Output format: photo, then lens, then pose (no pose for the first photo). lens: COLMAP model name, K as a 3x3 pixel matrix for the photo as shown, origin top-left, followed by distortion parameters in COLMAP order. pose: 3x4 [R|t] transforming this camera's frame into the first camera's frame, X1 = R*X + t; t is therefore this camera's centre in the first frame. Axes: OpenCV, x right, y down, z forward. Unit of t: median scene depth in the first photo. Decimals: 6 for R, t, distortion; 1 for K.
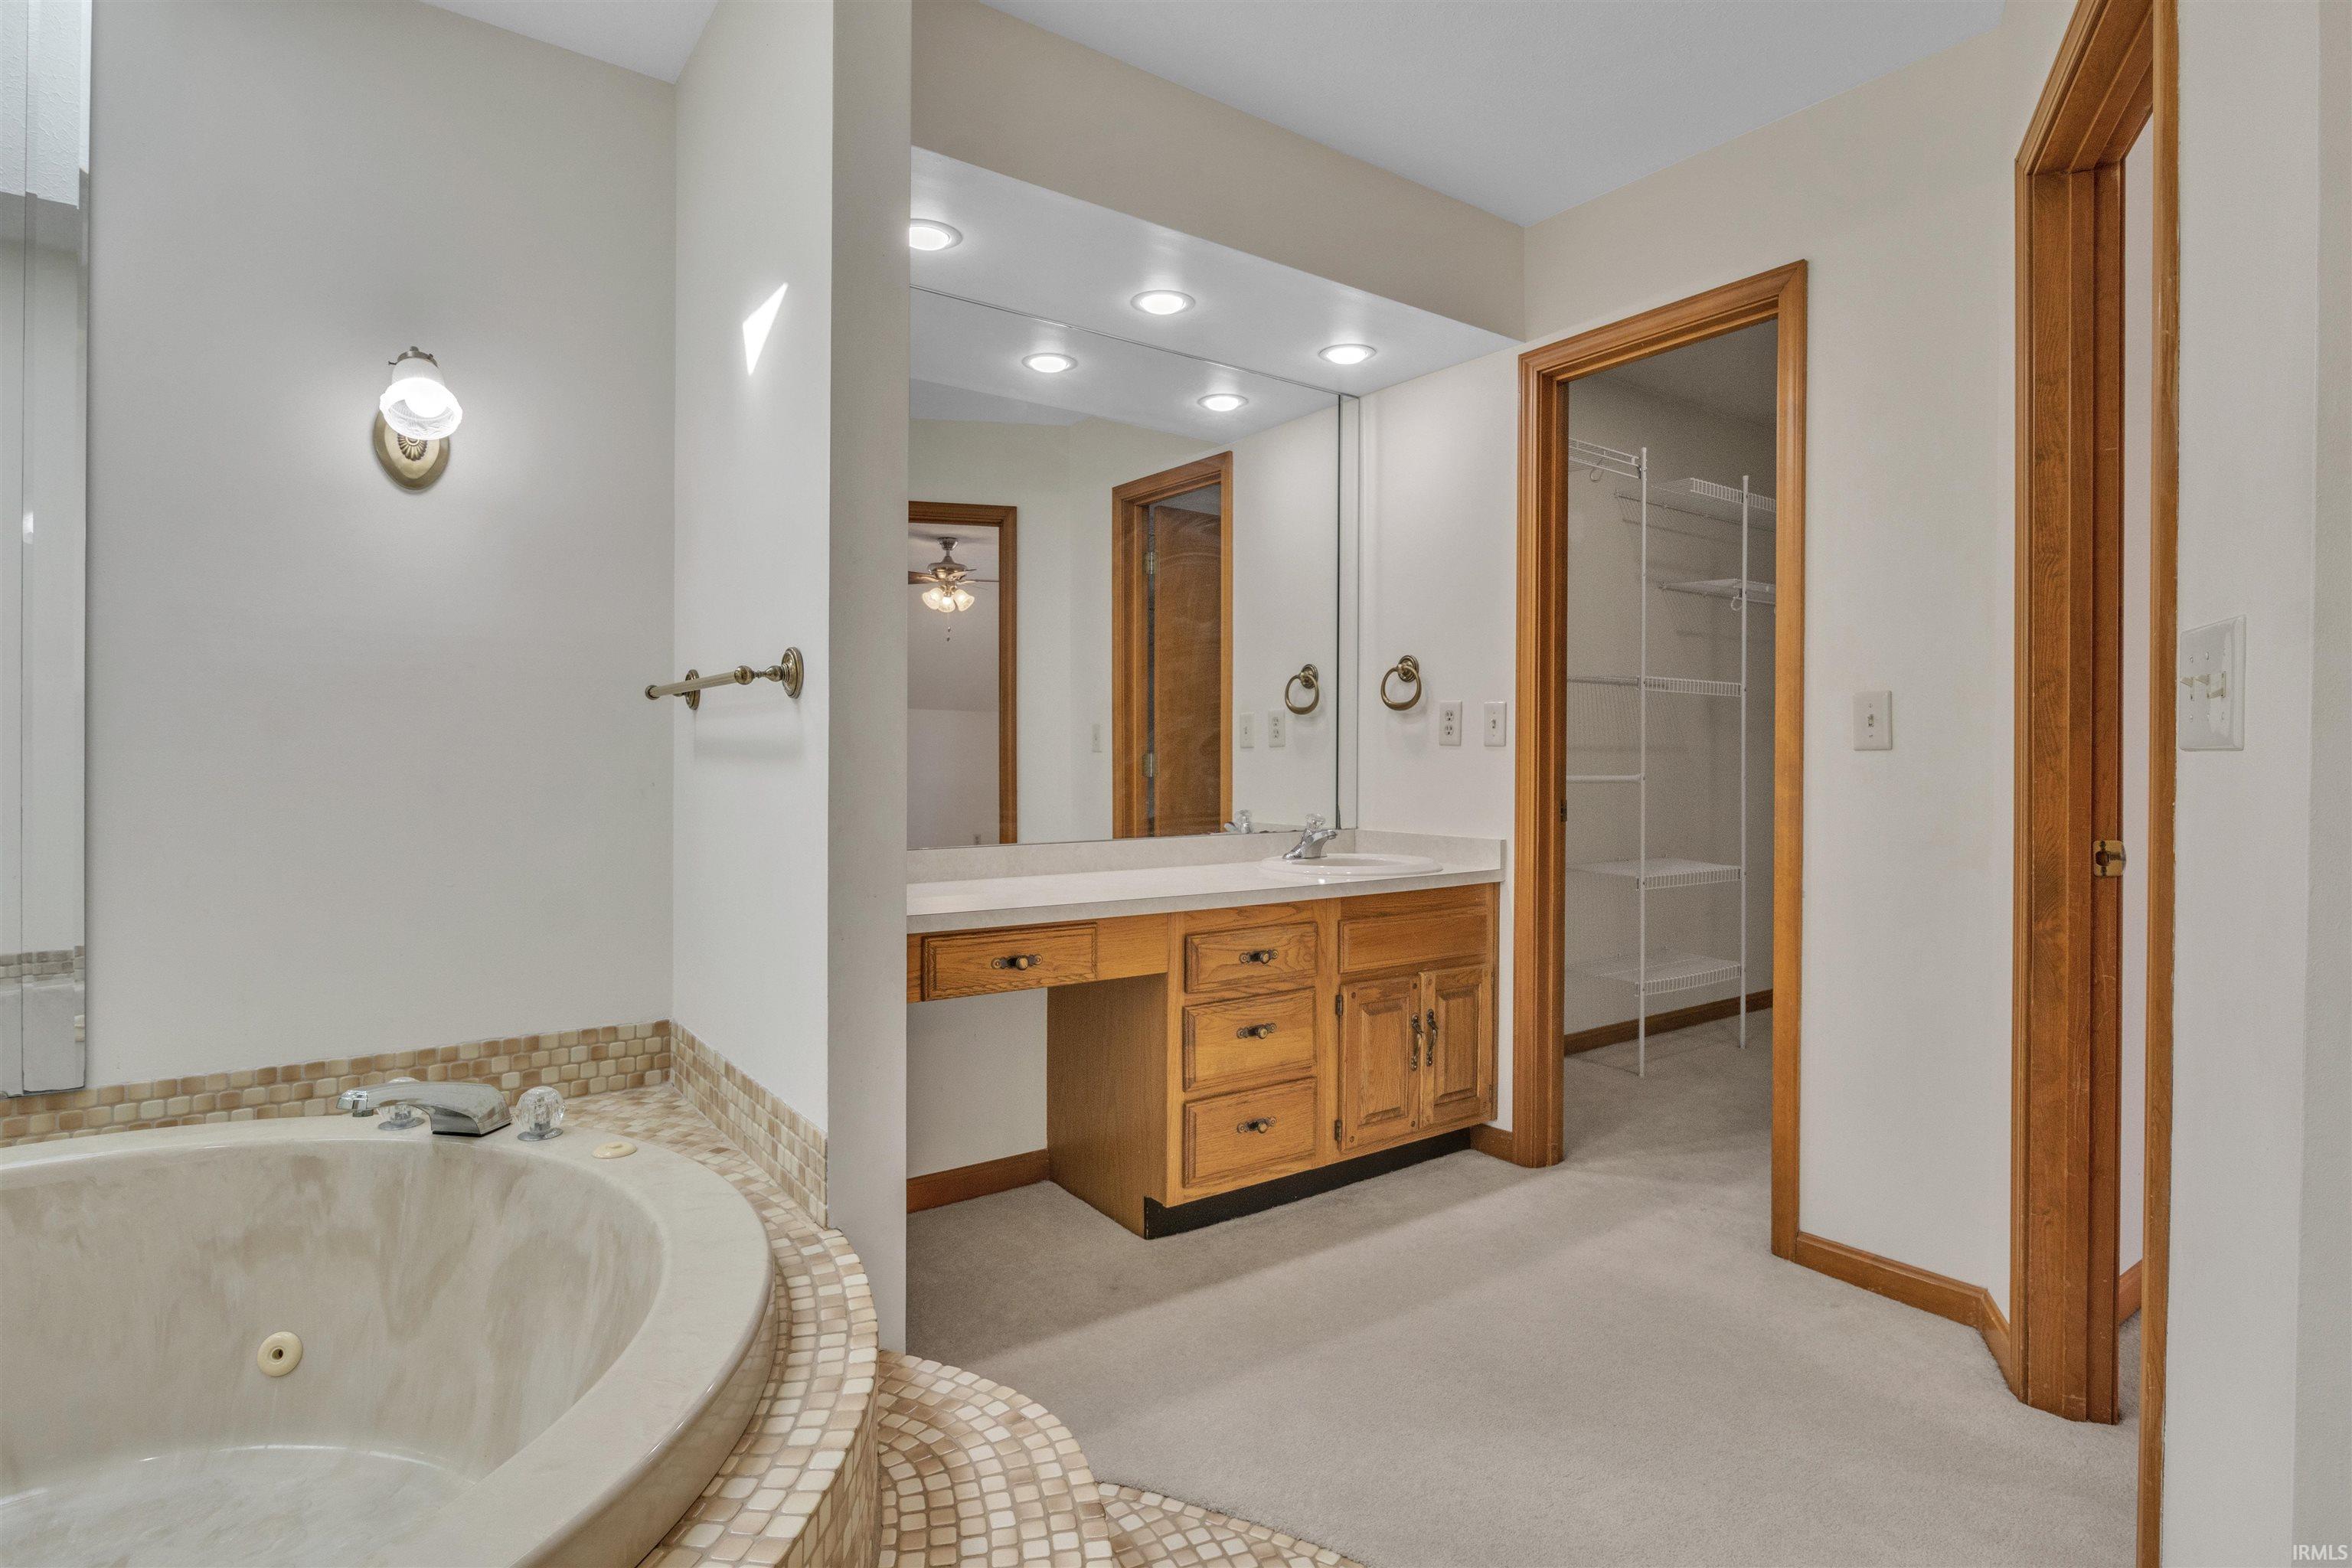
lens RADIAL K [[1176.3, 0, 1176.0], [0, 1176.3, 784.0], [0, 0, 1]] dist [-0.001769, 0.000124]
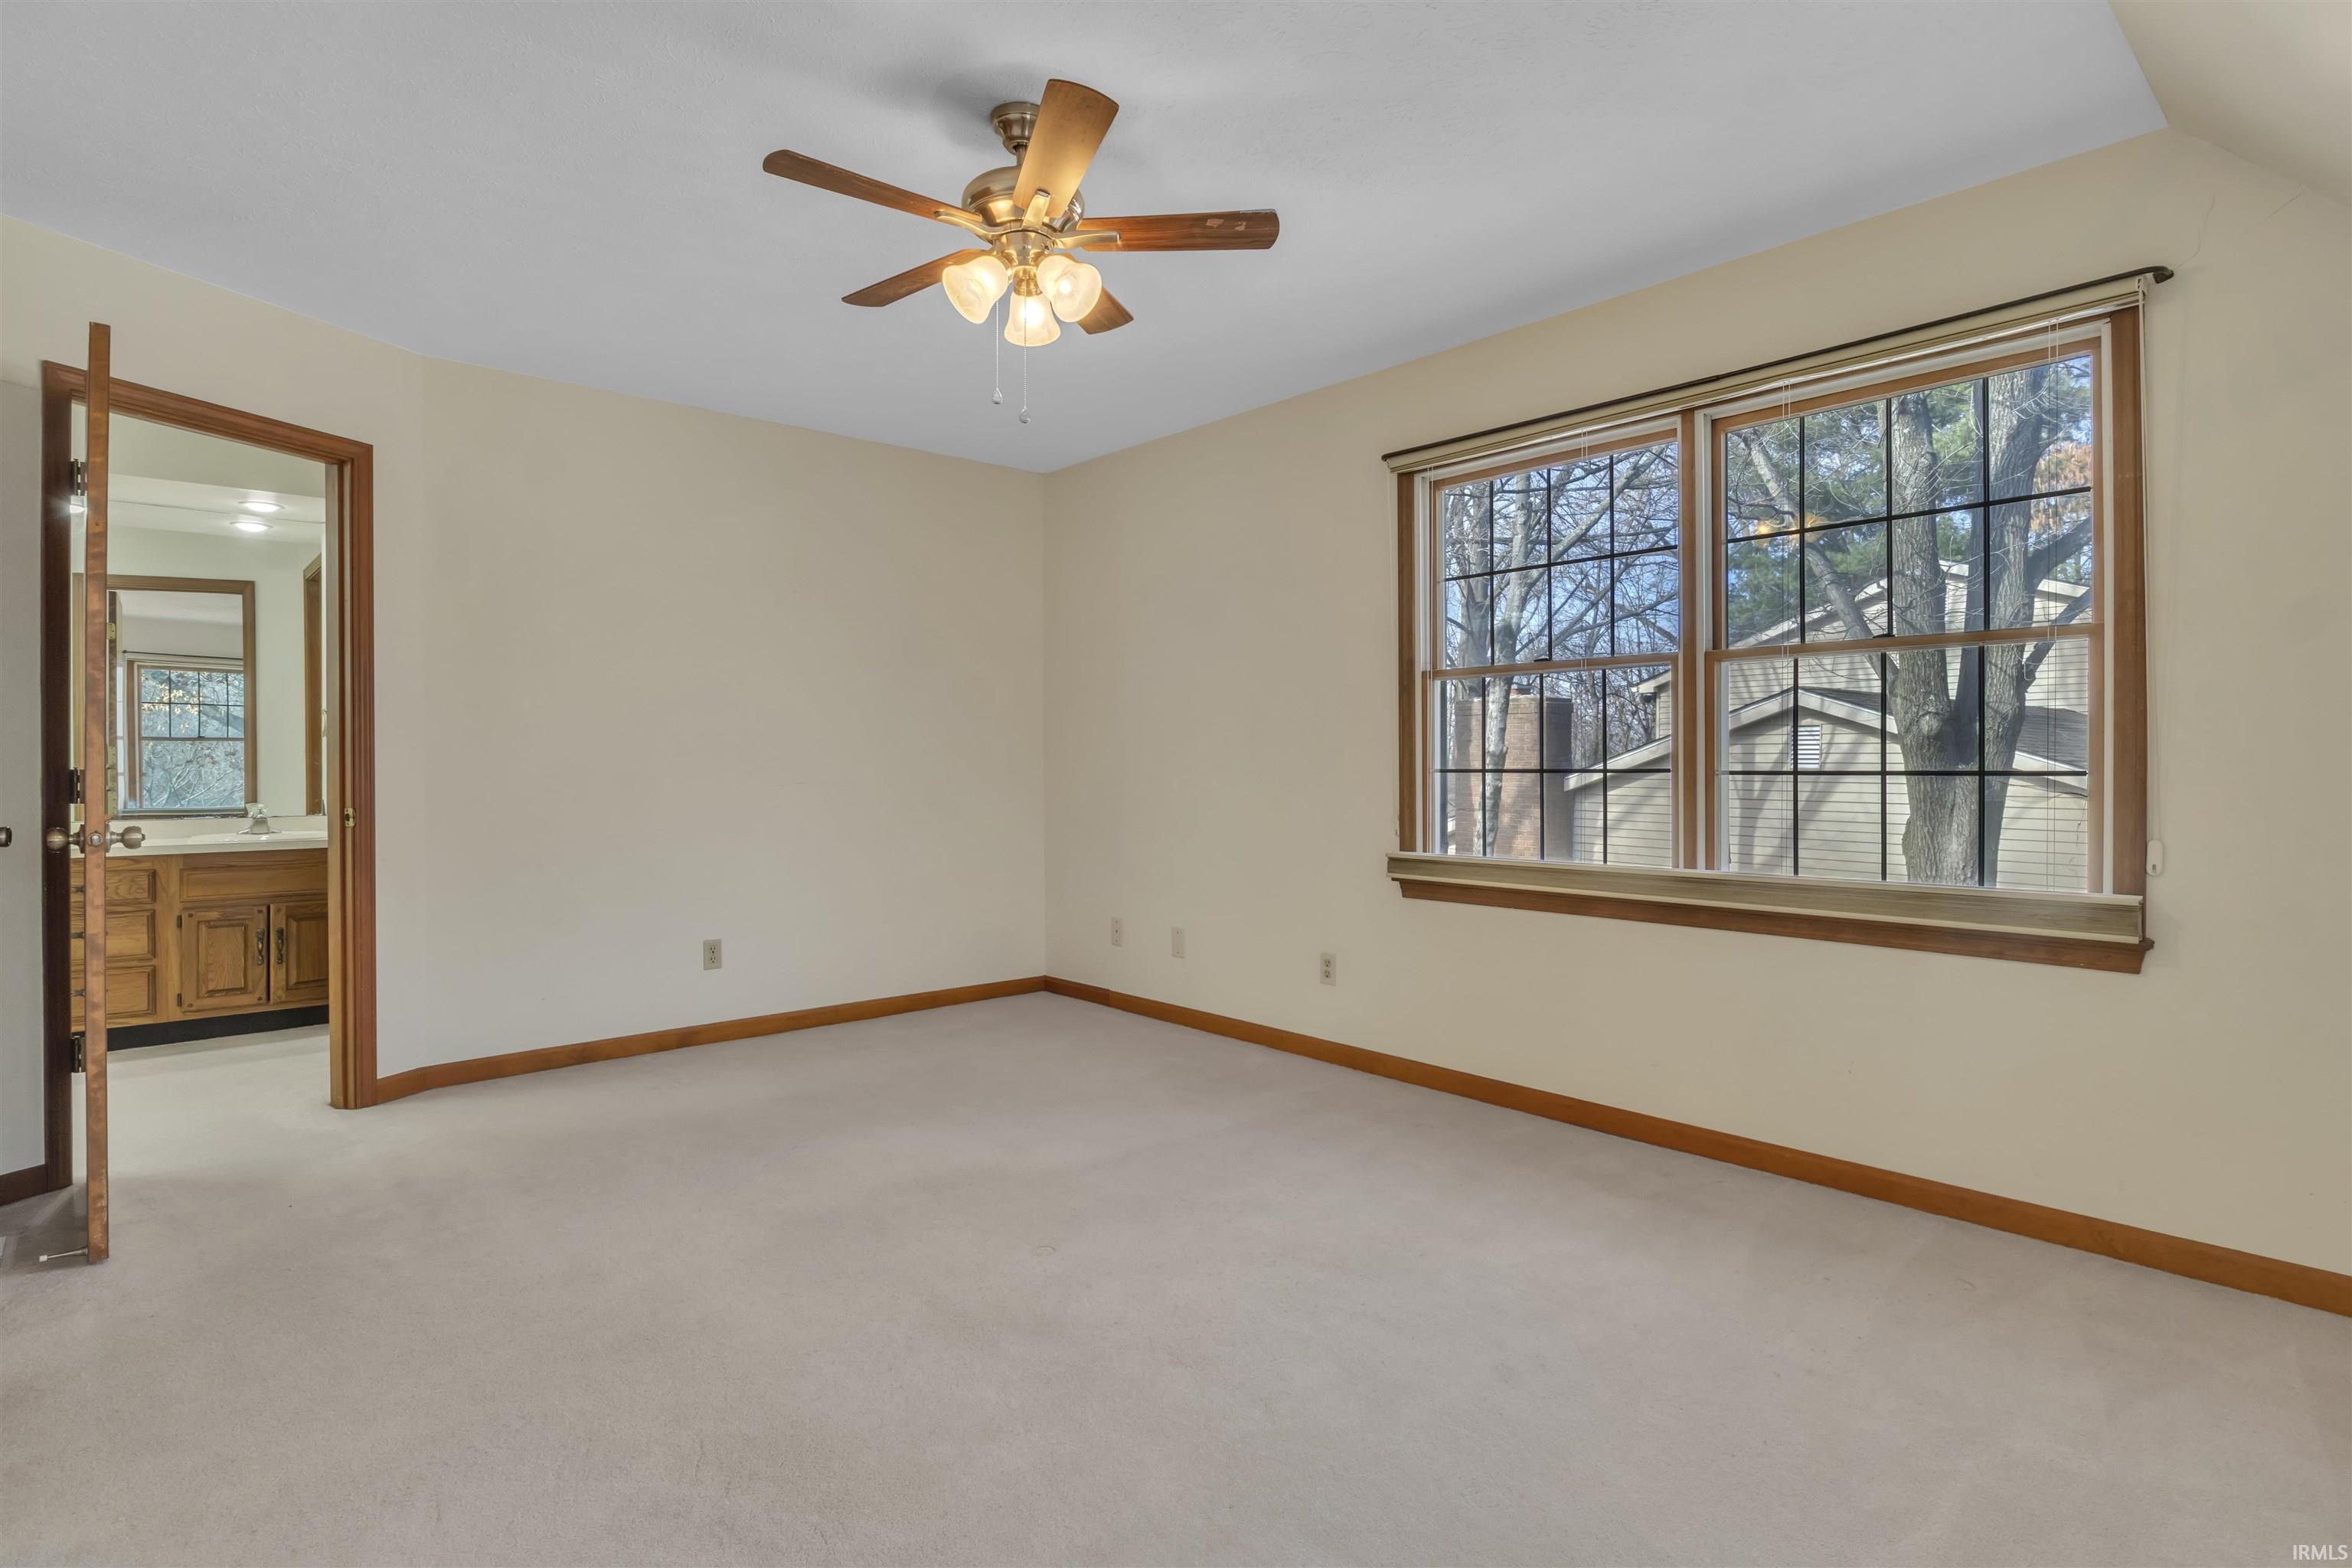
lens RADIAL K [[1176.3, 0, 1176.0], [0, 1176.3, 784.0], [0, 0, 1]] dist [-0.001769, 0.000124]
pose [[0.994041, -0.002640, 0.108975, 1.322320], [0.004029, 0.999913, -0.012530, 0.024298], [-0.108932, 0.012895, 0.993966, -0.754670]]
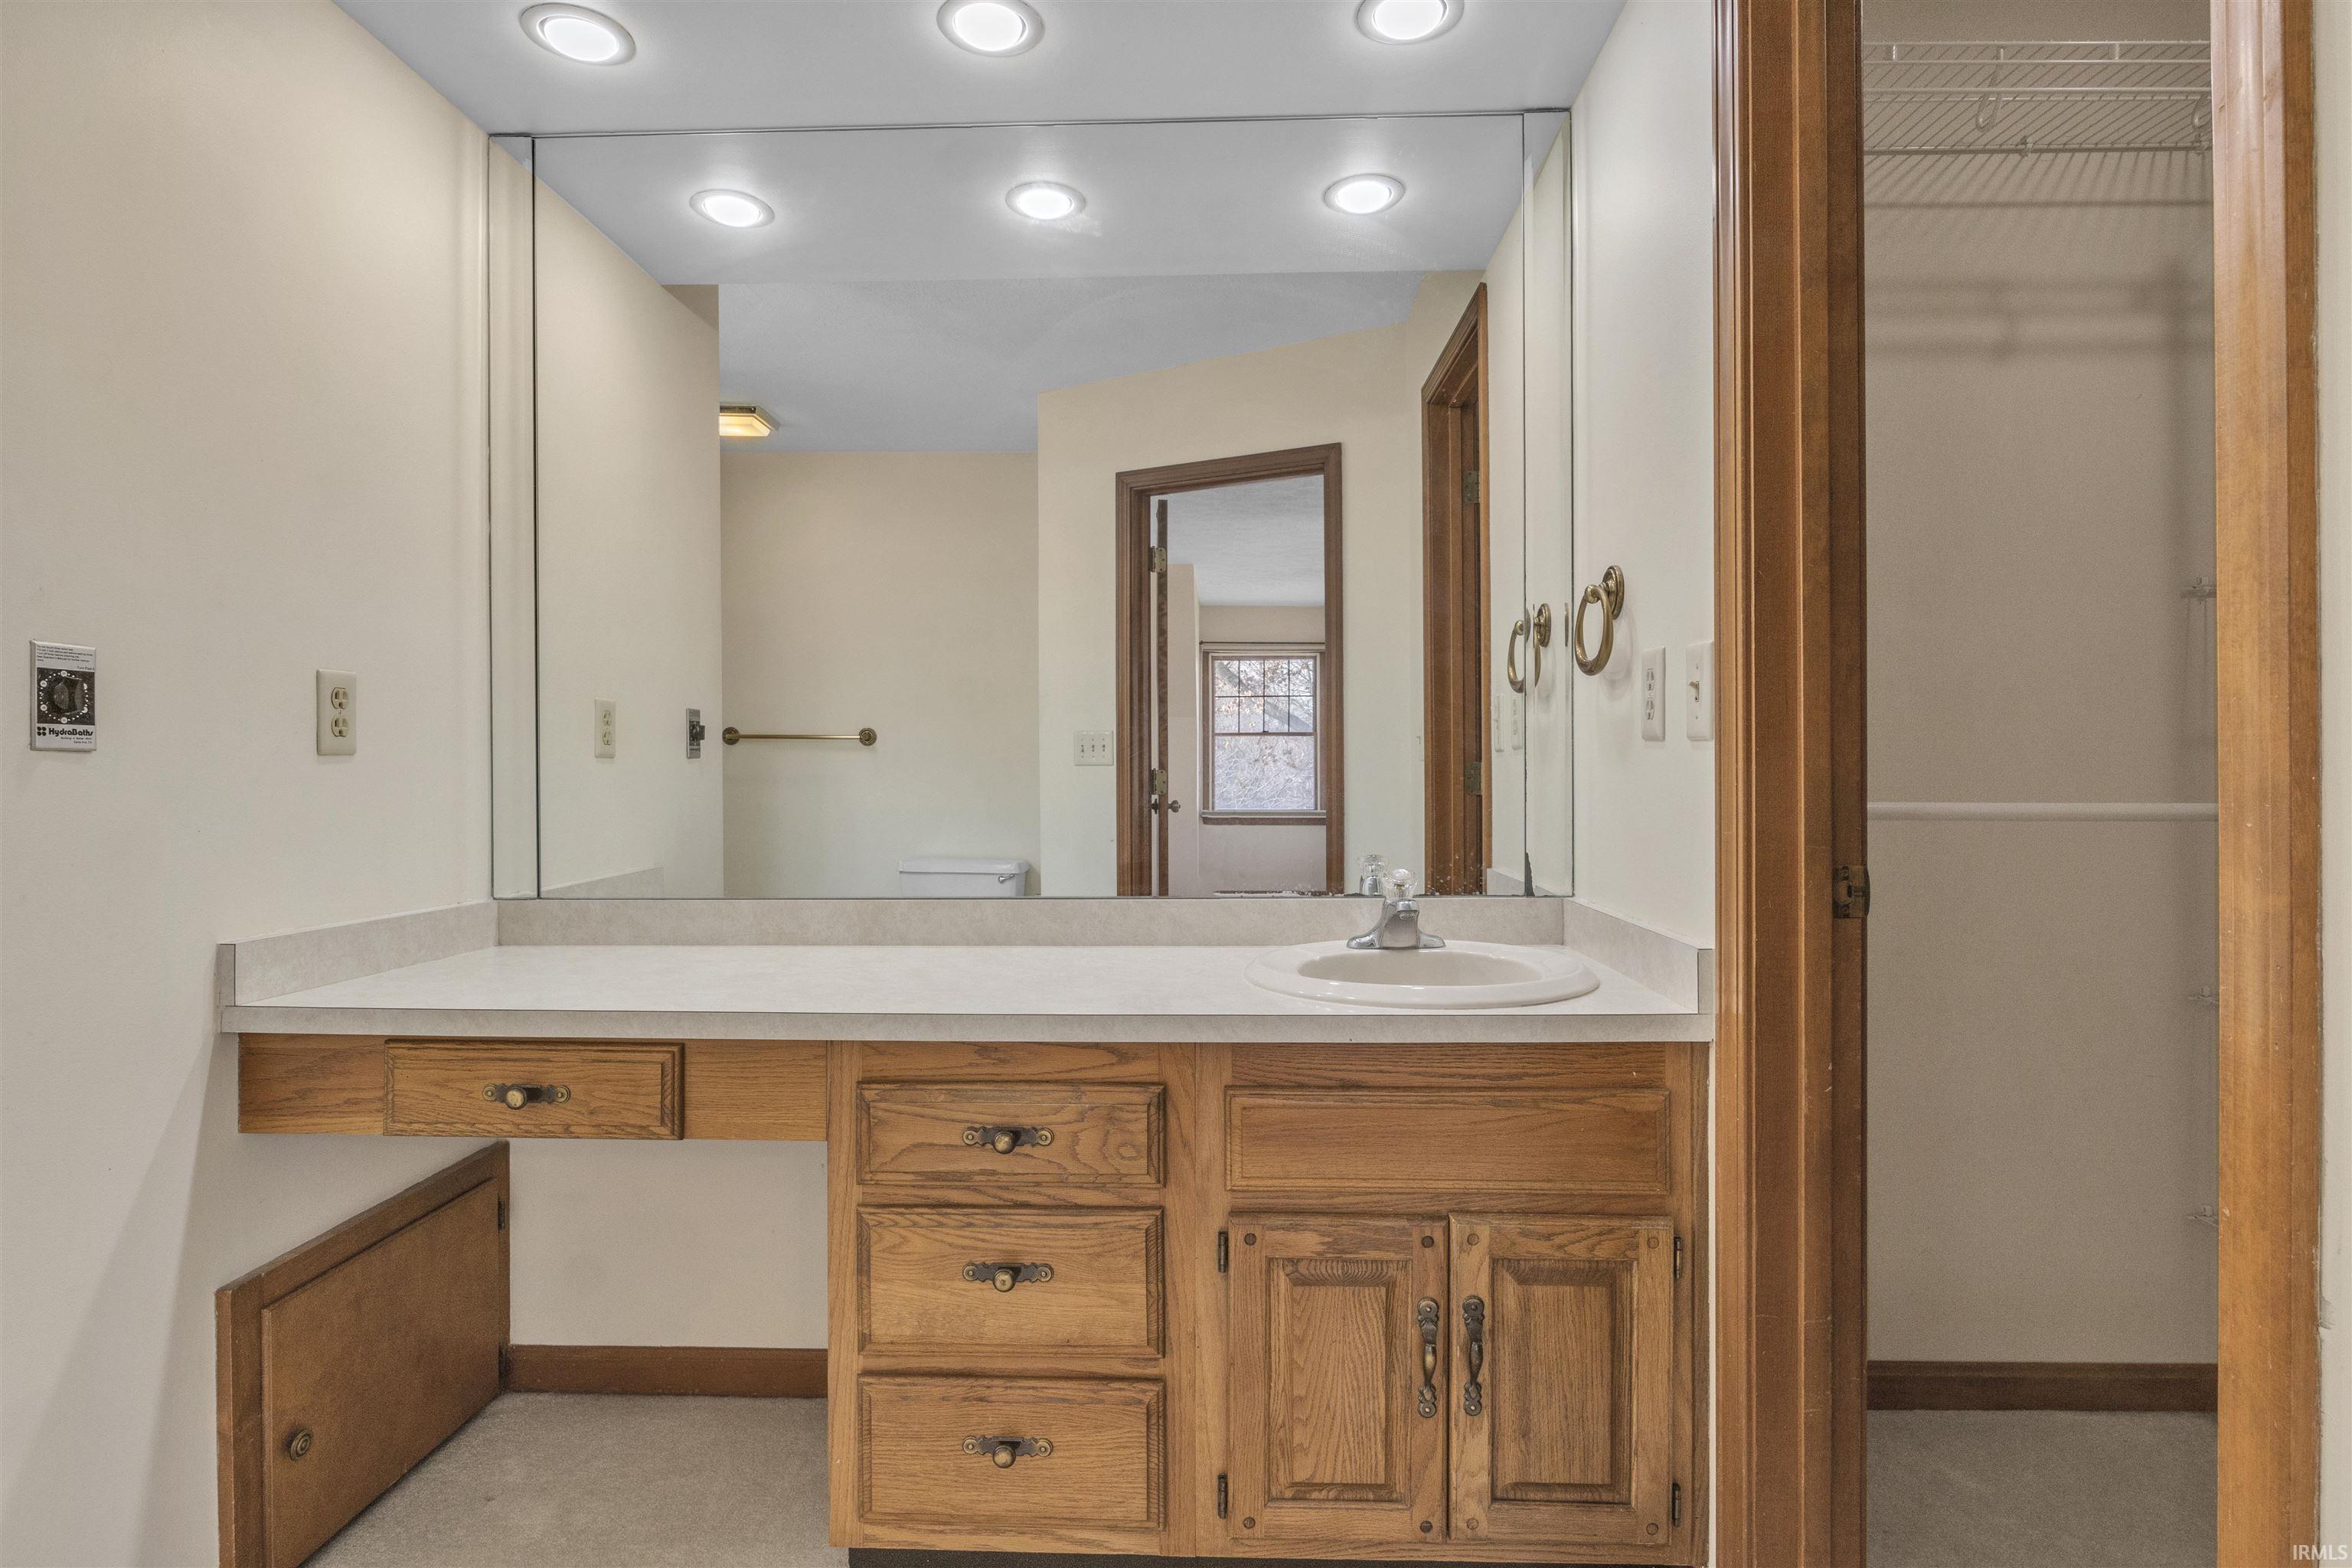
lens RADIAL K [[1176.3, 0, 1176.0], [0, 1176.3, 784.0], [0, 0, 1]] dist [-0.001769, 0.000124]
pose [[0.791588, 0.001694, -0.611053, 0.434822], [-0.008154, 0.999936, -0.007792, -0.012018], [0.611001, 0.011151, 0.791552, 0.578268]]
